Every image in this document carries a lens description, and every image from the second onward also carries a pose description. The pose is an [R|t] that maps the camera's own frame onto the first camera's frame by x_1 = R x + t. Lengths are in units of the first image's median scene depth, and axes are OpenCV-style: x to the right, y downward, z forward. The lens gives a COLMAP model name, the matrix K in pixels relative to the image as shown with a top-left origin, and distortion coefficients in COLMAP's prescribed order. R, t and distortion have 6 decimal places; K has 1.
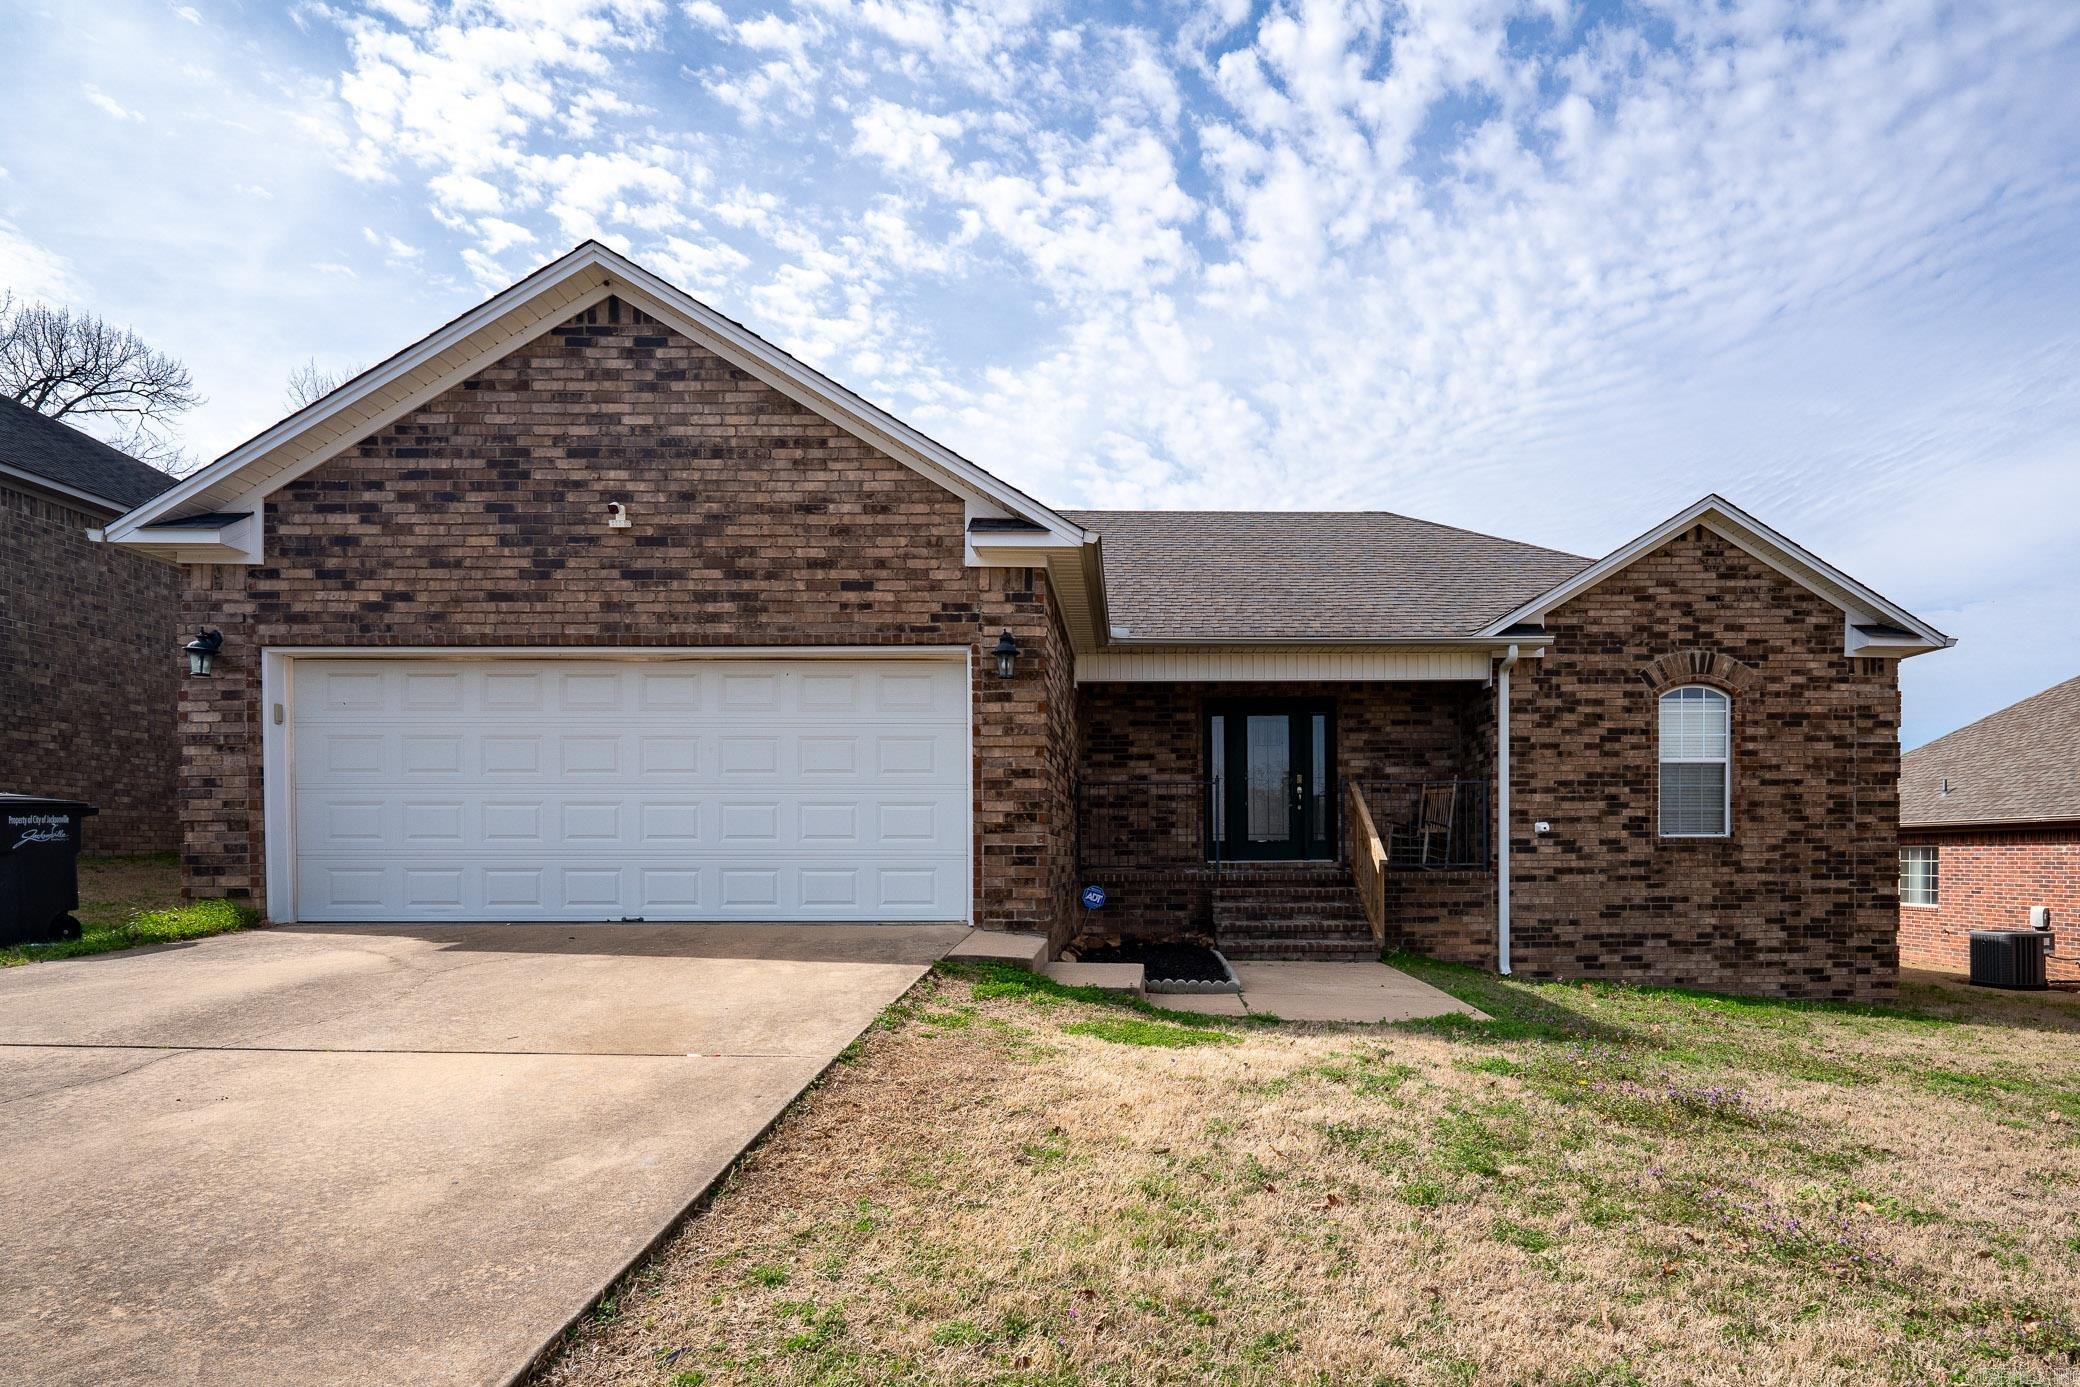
lens RADIAL K [[840.0, 0, 1040.3], [0, 840.0, 688.4], [0, 0, 1]] dist [-0.009377, -0.000311]
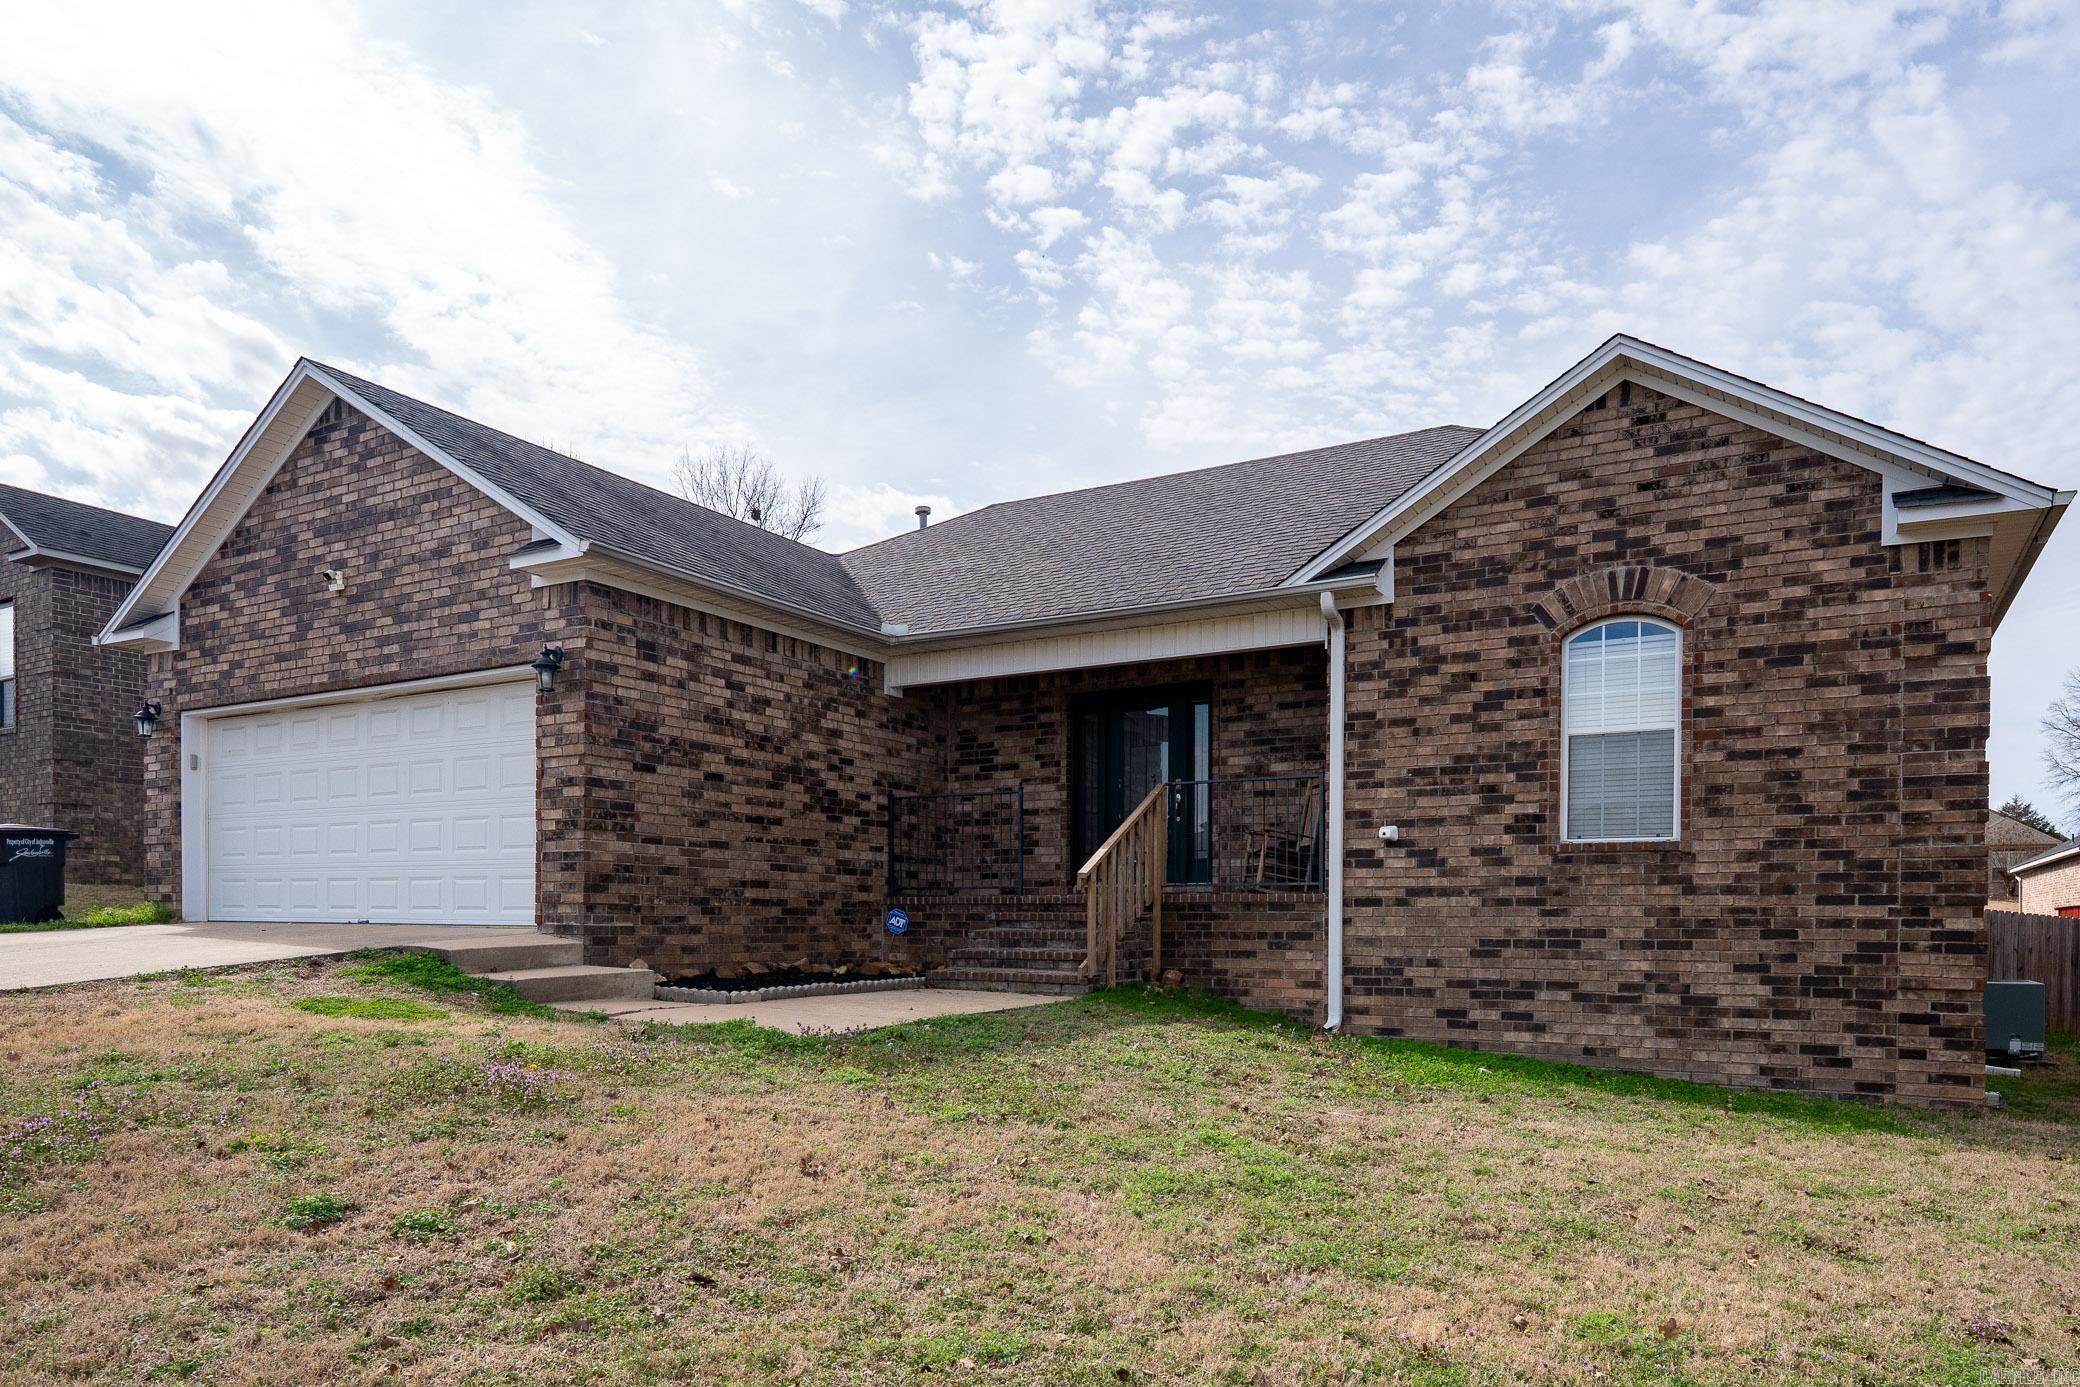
lens RADIAL K [[989.3, 0, 1039.9], [0, 989.3, 704.1], [0, 0, 1]] dist [-0.010684, -0.000003]
pose [[0.915048, -0.074797, -0.396349, 0.682688], [0.071409, 0.997174, -0.023321, 0.052100], [0.396973, -0.006963, 0.917804, 0.081764]]
